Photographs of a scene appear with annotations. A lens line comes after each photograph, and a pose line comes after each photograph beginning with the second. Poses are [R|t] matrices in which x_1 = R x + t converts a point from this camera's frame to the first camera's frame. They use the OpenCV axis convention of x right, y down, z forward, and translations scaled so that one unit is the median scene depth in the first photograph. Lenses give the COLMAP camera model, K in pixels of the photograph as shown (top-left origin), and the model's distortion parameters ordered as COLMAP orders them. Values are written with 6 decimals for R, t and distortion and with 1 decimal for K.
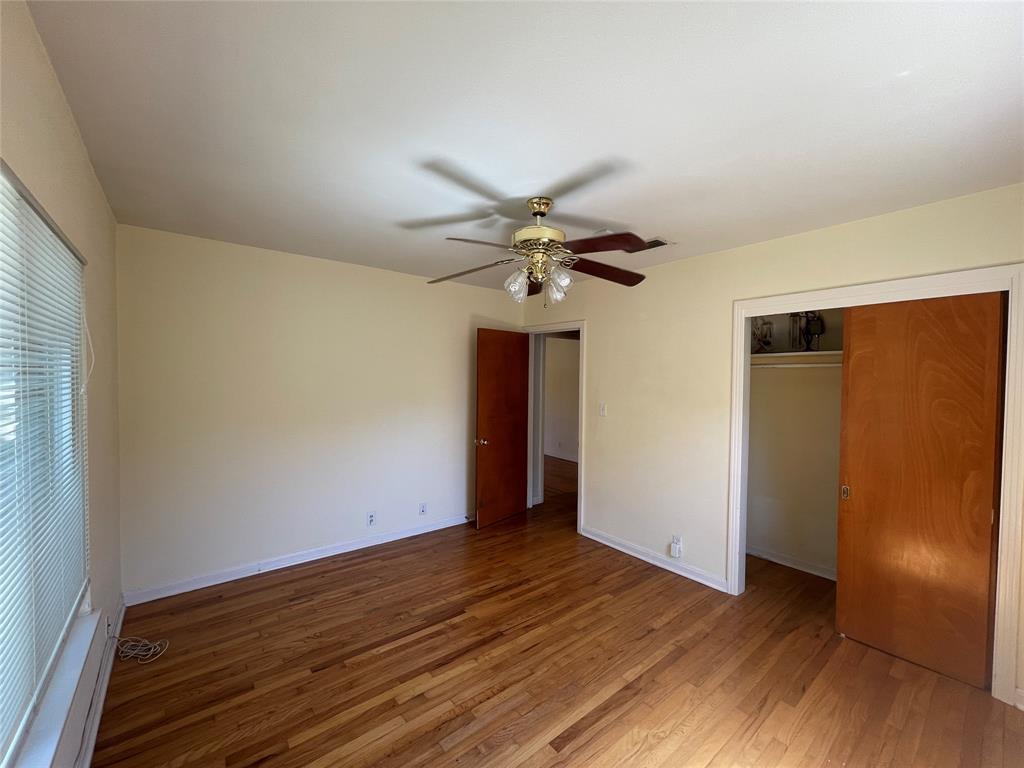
lens RADIAL K [[412.9, 0, 506.4], [0, 412.9, 385.8], [0, 0, 1]] dist [-0.000470, -0.000155]
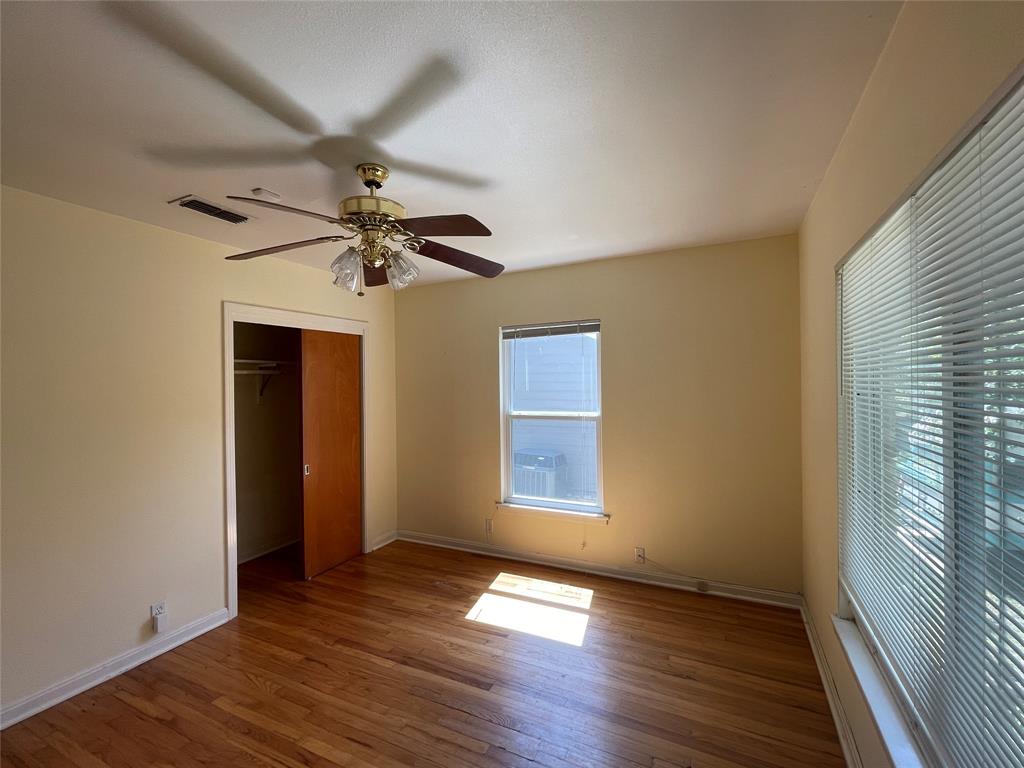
lens RADIAL K [[453.1, 0, 512.4], [0, 453.1, 383.3], [0, 0, 1]] dist [-0.003867, 0.001555]
pose [[-0.438361, -0.006345, 0.898777, -0.795385], [0.029644, 0.999329, 0.021513, -0.029169], [-0.898310, 0.036073, -0.437879, 1.078966]]
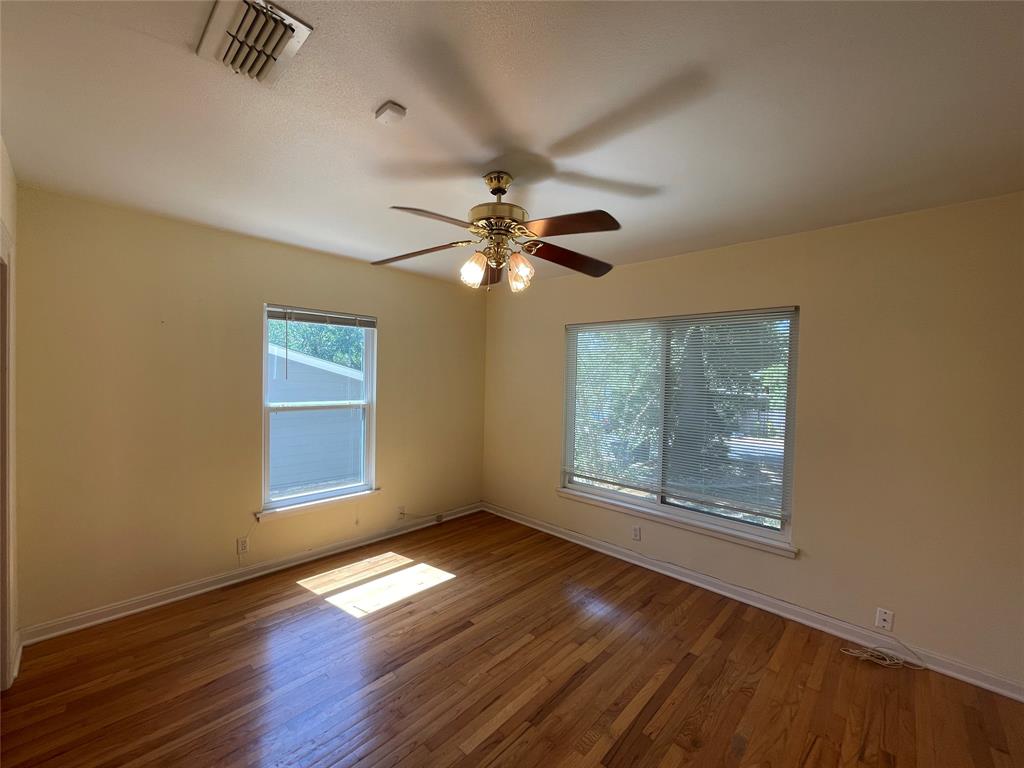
lens RADIAL K [[412.9, 0, 510.2], [0, 412.9, 386.7], [0, 0, 1]] dist [-0.000470, -0.000155]
pose [[-0.988748, -0.031028, -0.146334, 0.159840], [-0.038261, 0.998168, 0.046877, -0.033378], [0.144612, 0.051949, -0.988124, 1.771338]]
